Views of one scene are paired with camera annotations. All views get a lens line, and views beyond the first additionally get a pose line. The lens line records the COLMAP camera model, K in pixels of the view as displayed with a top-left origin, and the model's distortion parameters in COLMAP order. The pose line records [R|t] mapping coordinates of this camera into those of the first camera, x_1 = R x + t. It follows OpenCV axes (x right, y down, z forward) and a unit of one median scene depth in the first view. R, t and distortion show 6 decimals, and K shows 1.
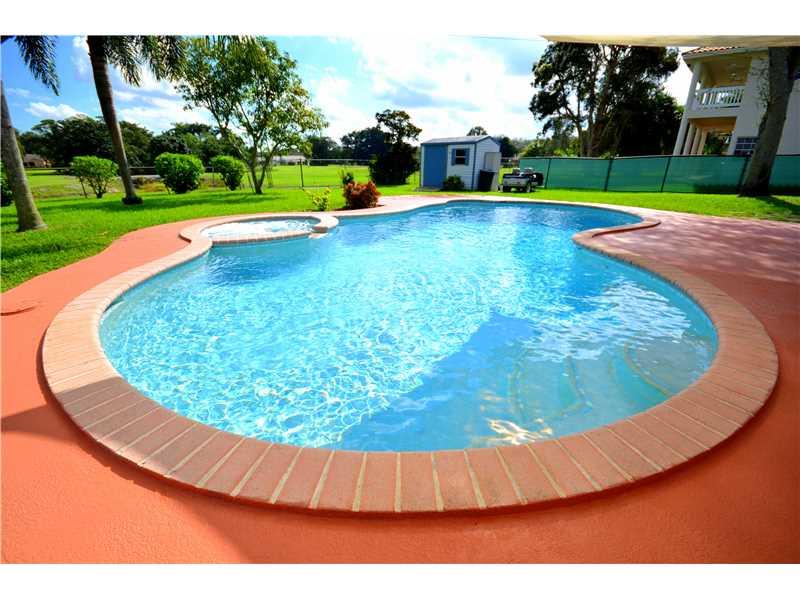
lens RADIAL K [[351.2, 0, 403.1], [0, 351.2, 298.8], [0, 0, 1]] dist [0.002898, -0.003476]
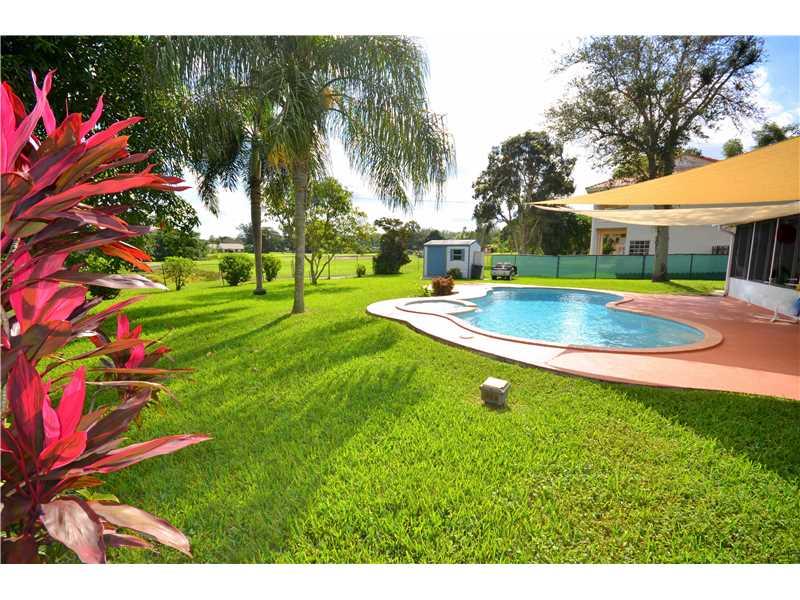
lens RADIAL K [[351.2, 0, 404.3], [0, 351.2, 294.0], [0, 0, 1]] dist [0.002898, -0.003476]
pose [[0.981195, -0.022568, 0.191693, -0.260227], [0.068192, 0.969627, -0.234890, 0.035488], [-0.180570, 0.243545, 0.952933, -0.177295]]
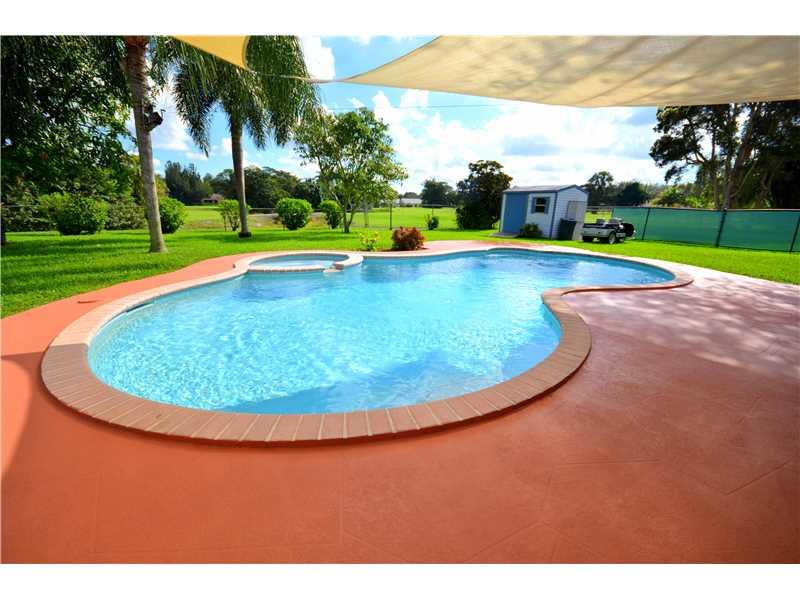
lens RADIAL K [[351.2, 0, 401.7], [0, 351.2, 296.4], [0, 0, 1]] dist [0.002898, -0.003476]
pose [[0.950407, 0.095976, -0.295828, 0.096454], [-0.129806, 0.986795, -0.096880, -0.002281], [0.282624, 0.130476, 0.950316, -0.018571]]
